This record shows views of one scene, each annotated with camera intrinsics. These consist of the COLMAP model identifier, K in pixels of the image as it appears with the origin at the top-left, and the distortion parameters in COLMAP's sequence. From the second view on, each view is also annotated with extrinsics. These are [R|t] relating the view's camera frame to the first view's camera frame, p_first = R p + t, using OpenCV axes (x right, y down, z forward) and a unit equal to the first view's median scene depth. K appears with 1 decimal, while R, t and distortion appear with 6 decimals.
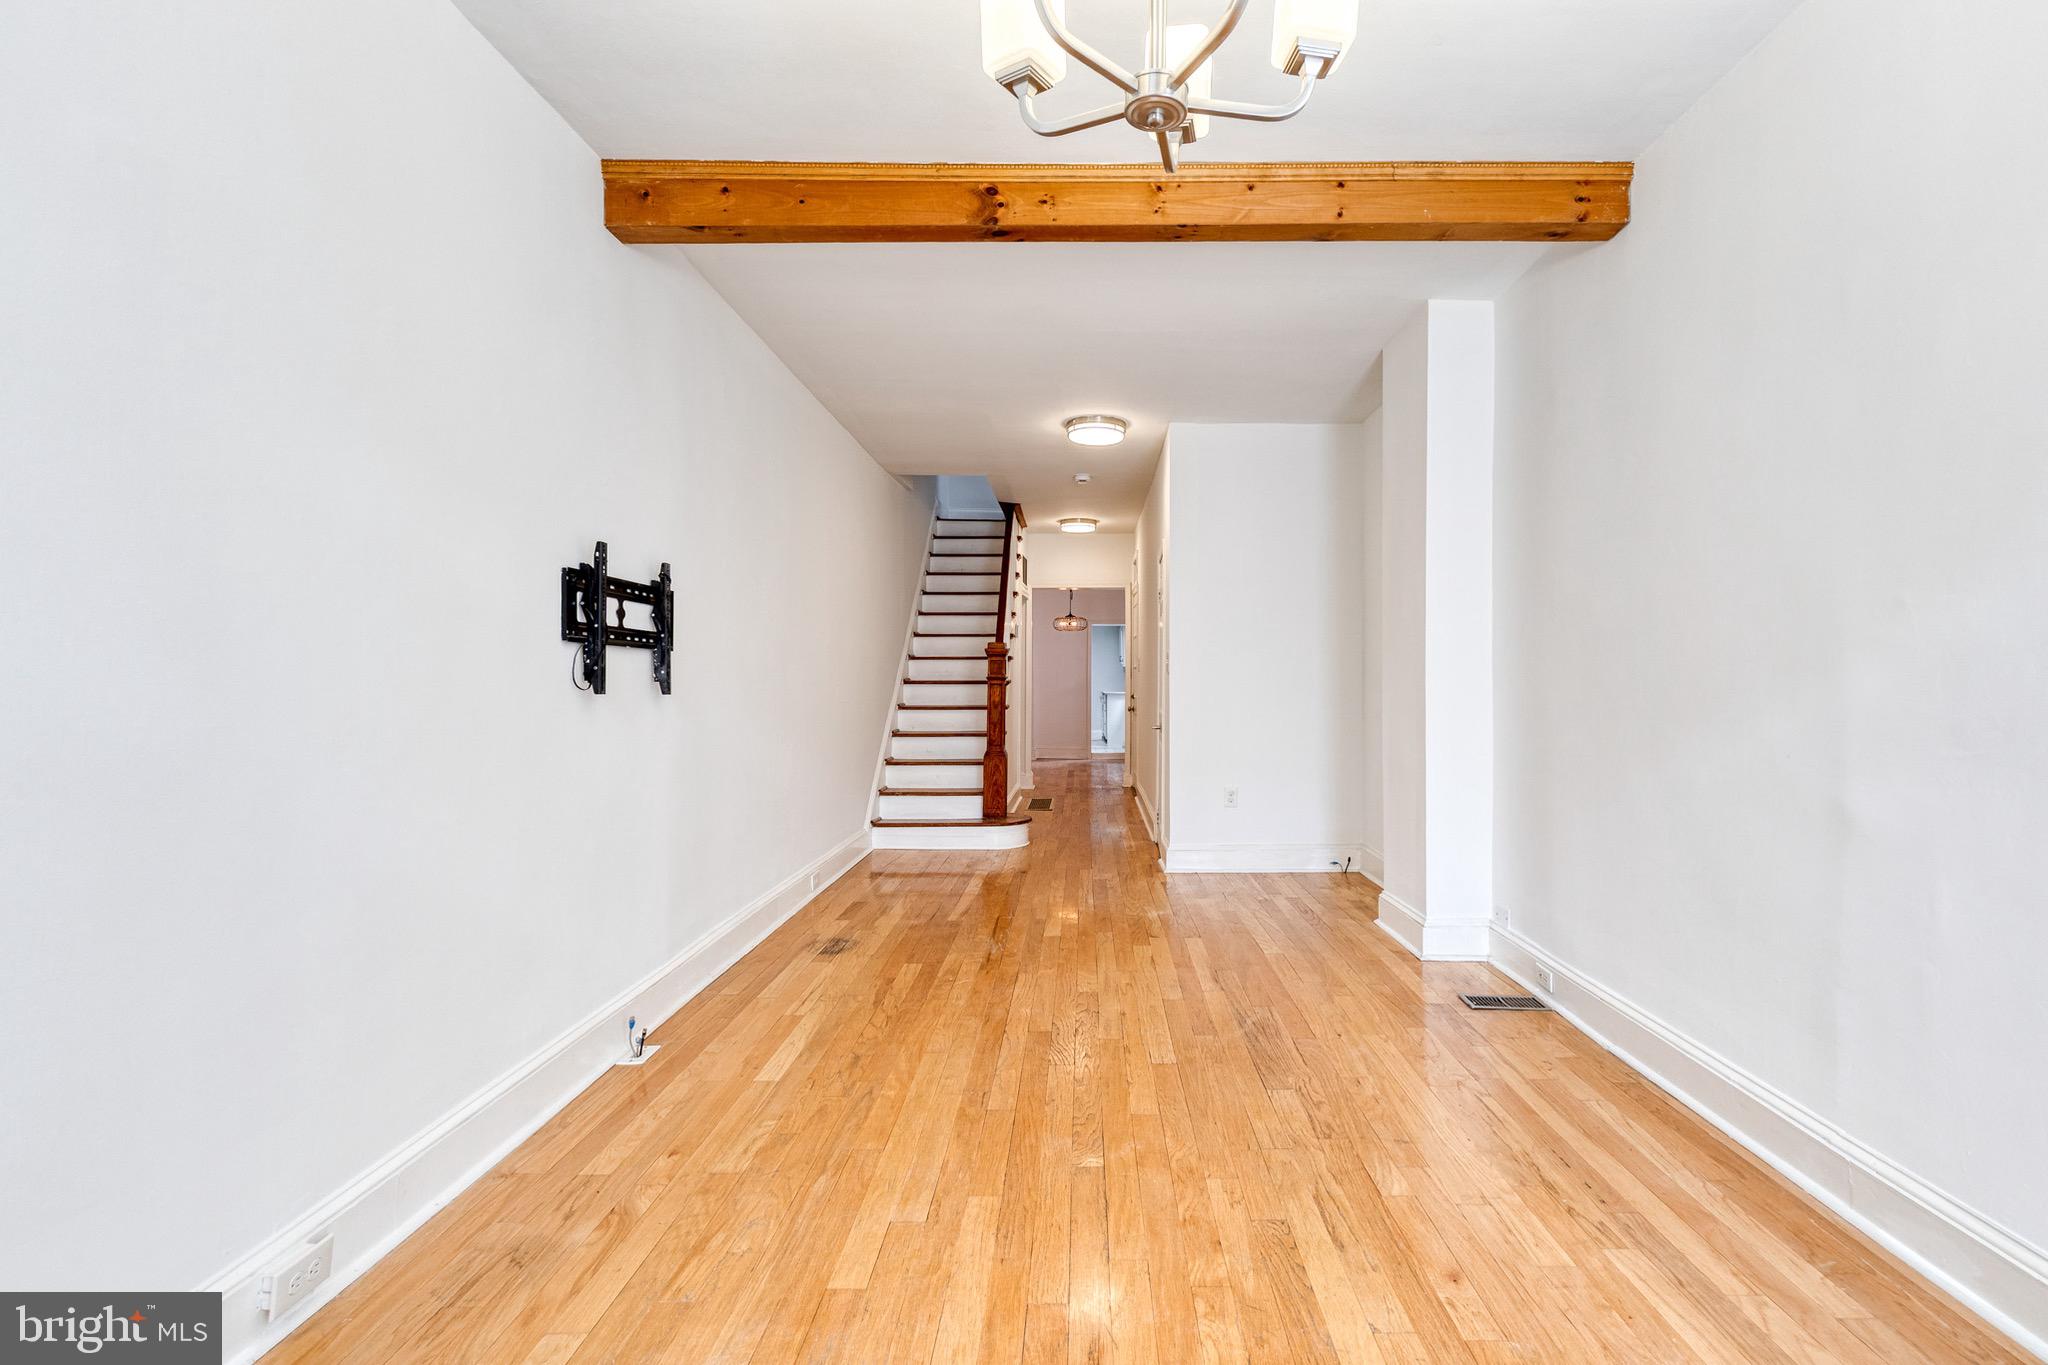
lens RADIAL K [[940.1, 0, 1103.6], [0, 940.1, 685.0], [0, 0, 1]] dist [0.014820, -0.001876]
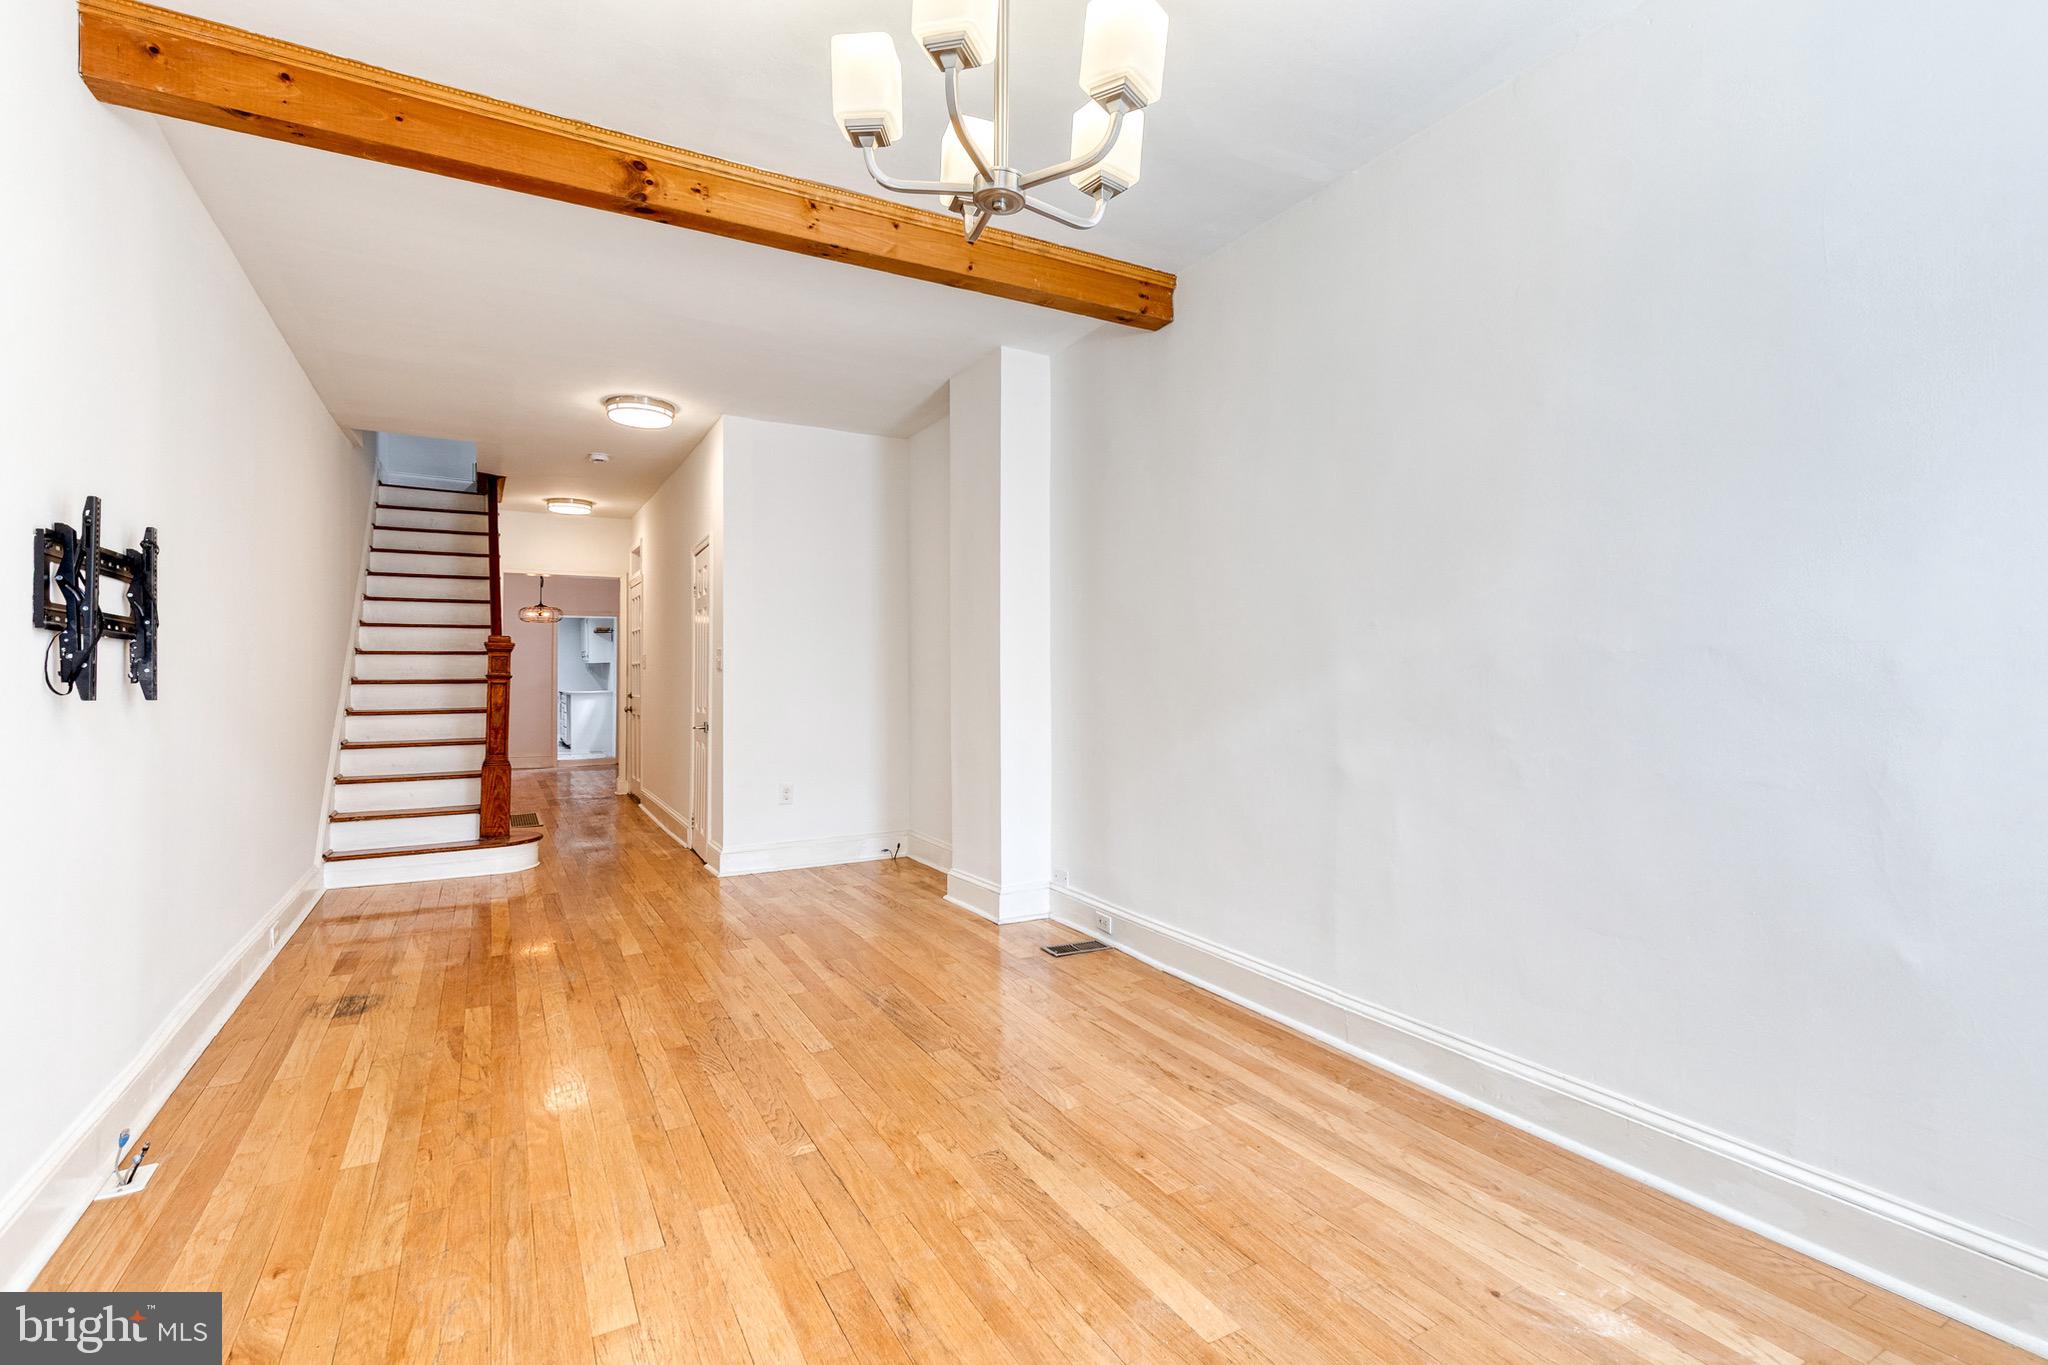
lens RADIAL K [[940.1, 0, 1045.2], [0, 940.1, 666.2], [0, 0, 1]] dist [0.014820, -0.001876]
pose [[0.871754, 0.002701, 0.489936, -0.227728], [0.005481, 0.999868, -0.015266, -0.001749], [-0.489913, 0.015994, 0.871625, -0.024025]]
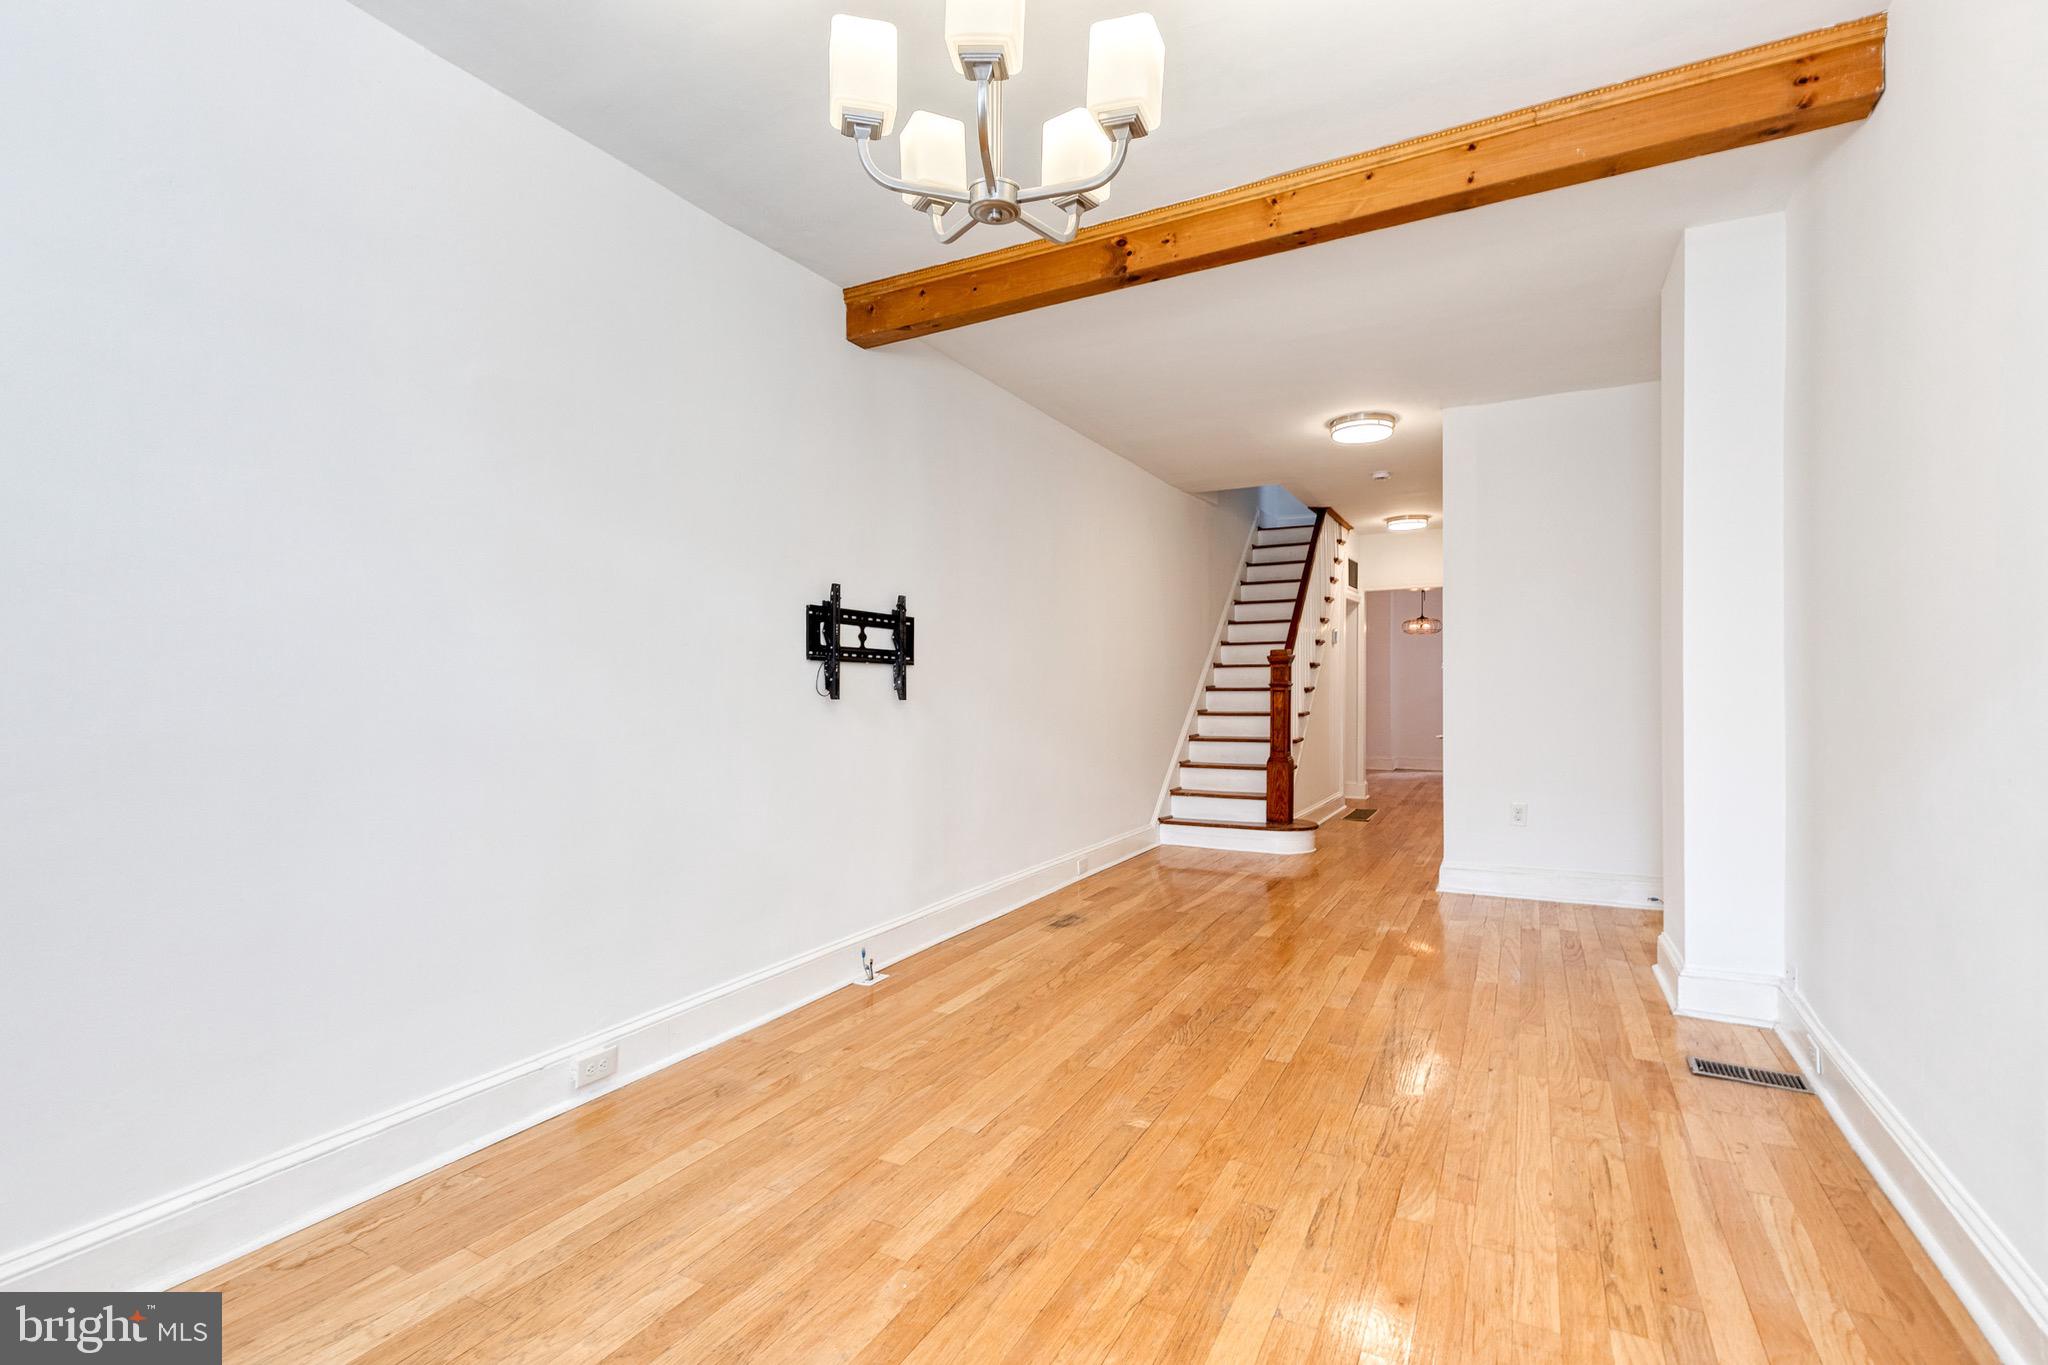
lens RADIAL K [[940.1, 0, 1059.7], [0, 940.1, 699.9], [0, 0, 1]] dist [0.014820, -0.001876]
pose [[0.882552, 0.000188, -0.470215, 0.335258], [0.003635, 0.999967, 0.007222, 0.001828], [0.470201, -0.008083, 0.882522, -0.009719]]
